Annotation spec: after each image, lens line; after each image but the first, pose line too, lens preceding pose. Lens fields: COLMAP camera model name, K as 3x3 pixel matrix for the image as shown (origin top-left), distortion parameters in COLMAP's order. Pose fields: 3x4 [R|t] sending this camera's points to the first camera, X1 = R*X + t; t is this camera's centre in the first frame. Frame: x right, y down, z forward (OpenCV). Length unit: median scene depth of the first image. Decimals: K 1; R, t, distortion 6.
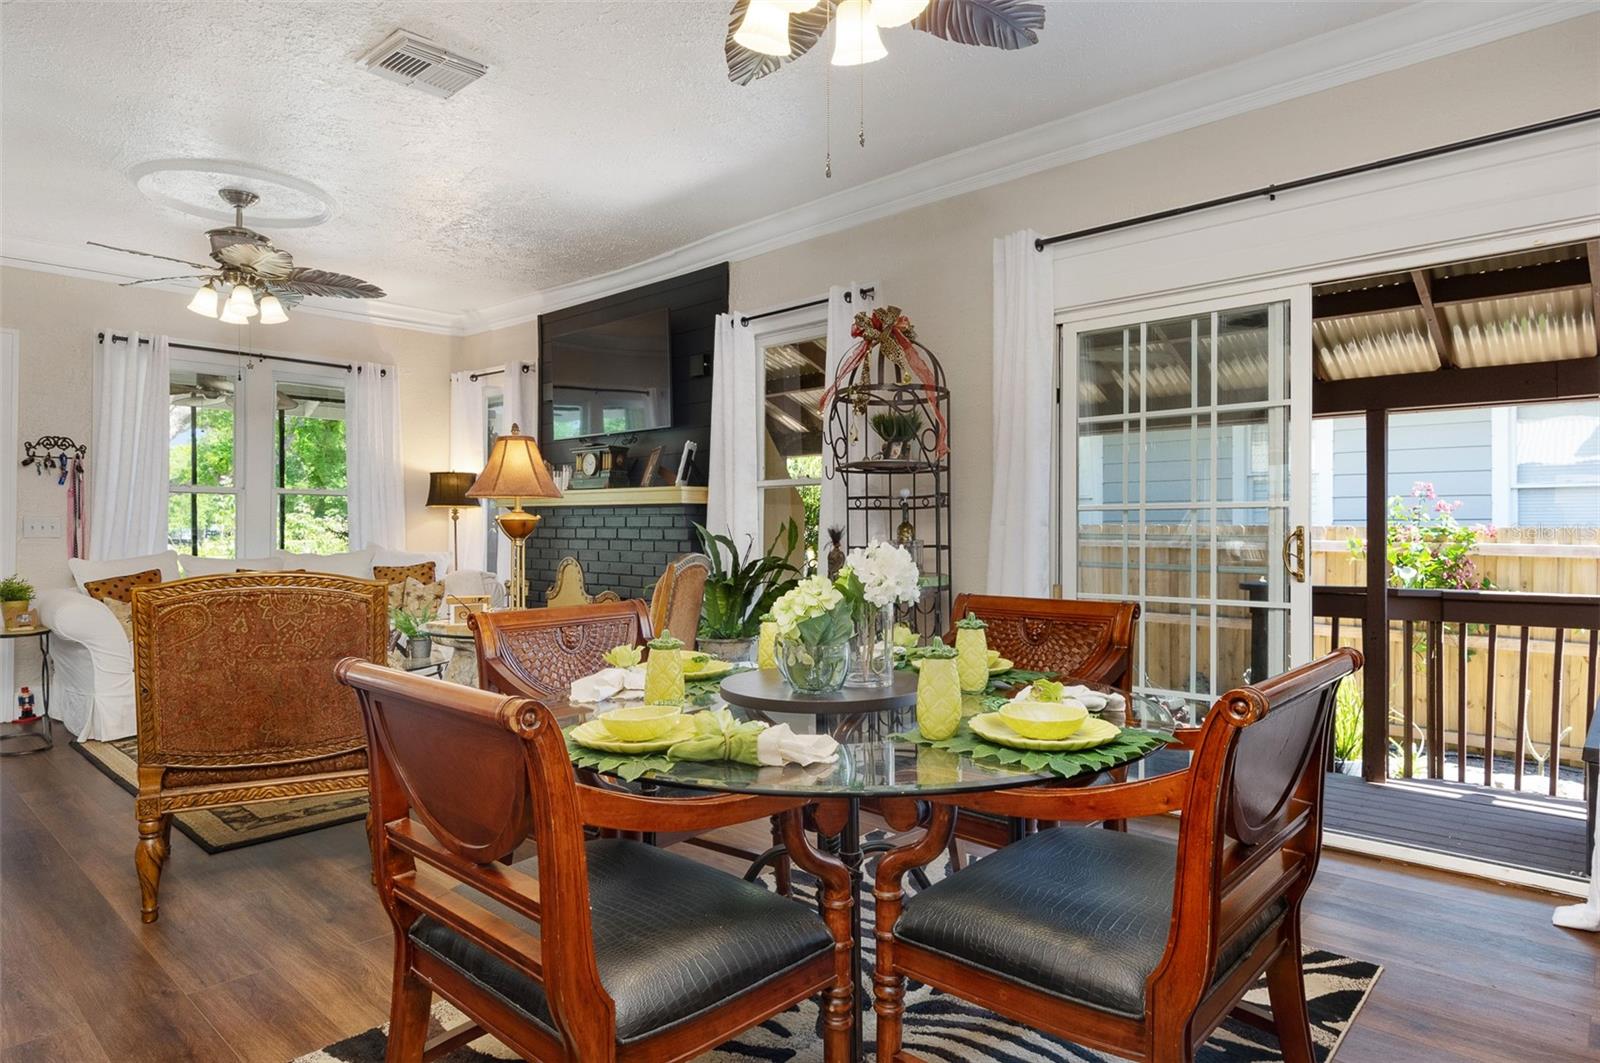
lens RADIAL K [[944.6, 0, 801.9], [0, 944.6, 530.1], [0, 0, 1]] dist [-0.001395, -0.002628]
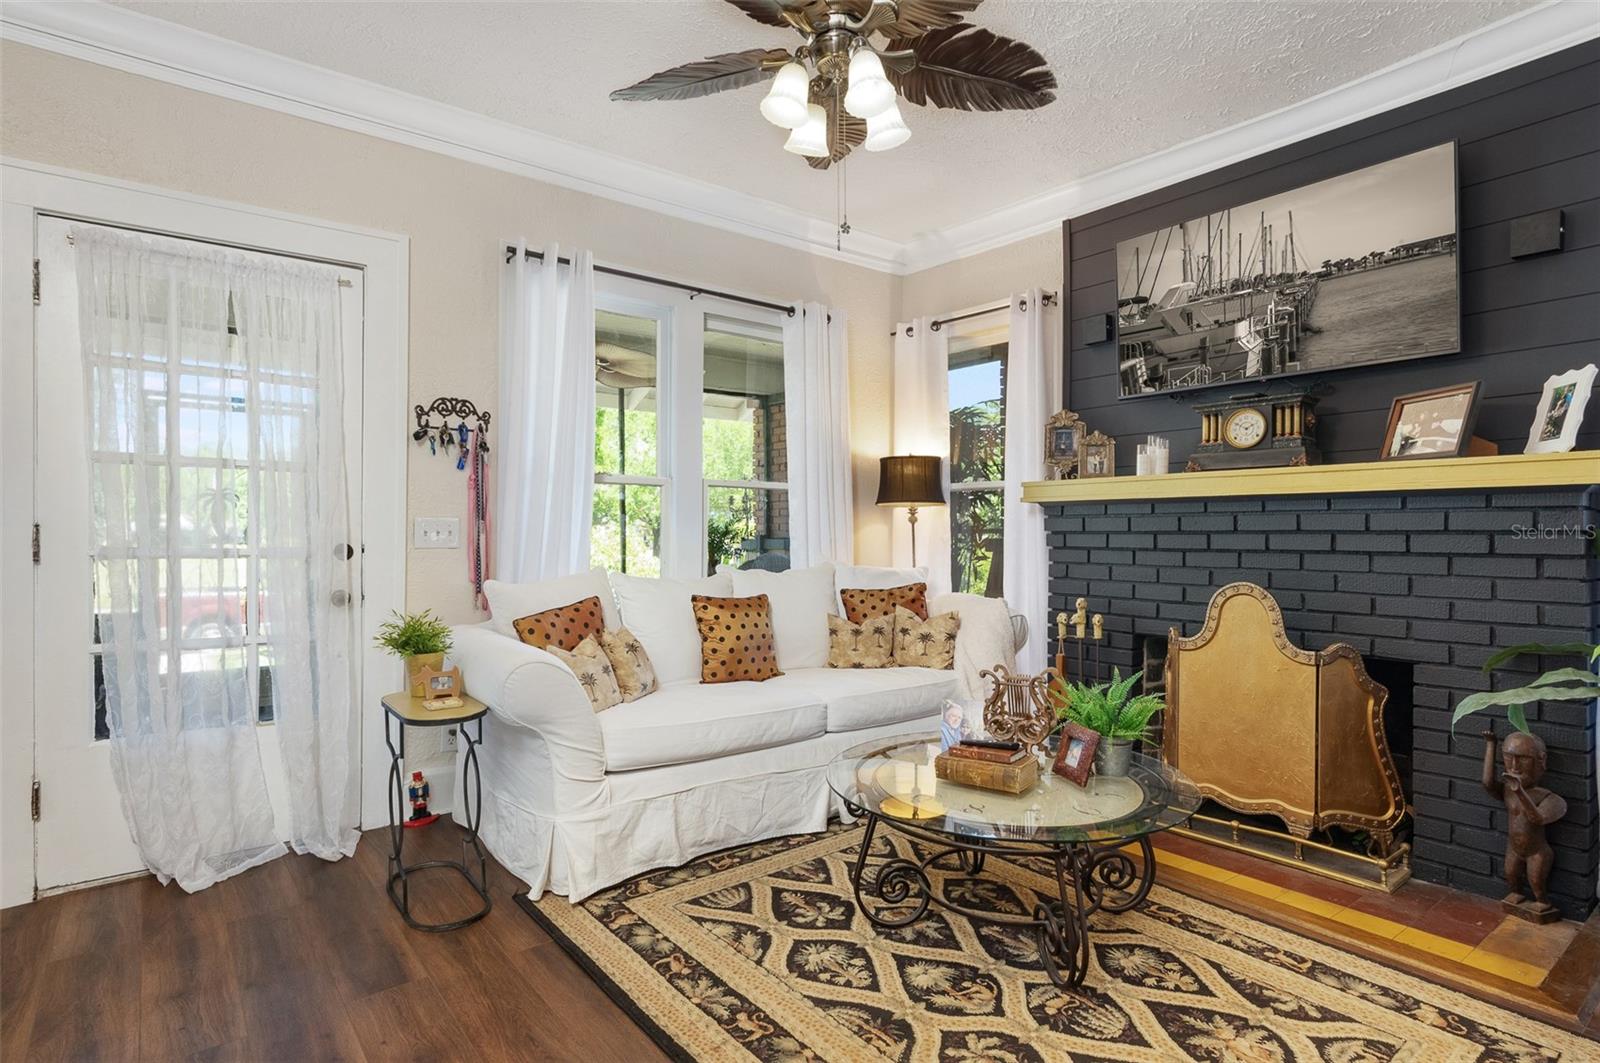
lens RADIAL K [[861.8, 0, 795.0], [0, 861.8, 535.1], [0, 0, 1]] dist [0.015423, -0.000132]
pose [[0.984576, 0.001404, -0.174952, -0.435394], [-0.001166, 0.999998, 0.001458, -0.002228], [0.174954, -0.001231, 0.984576, 0.425574]]
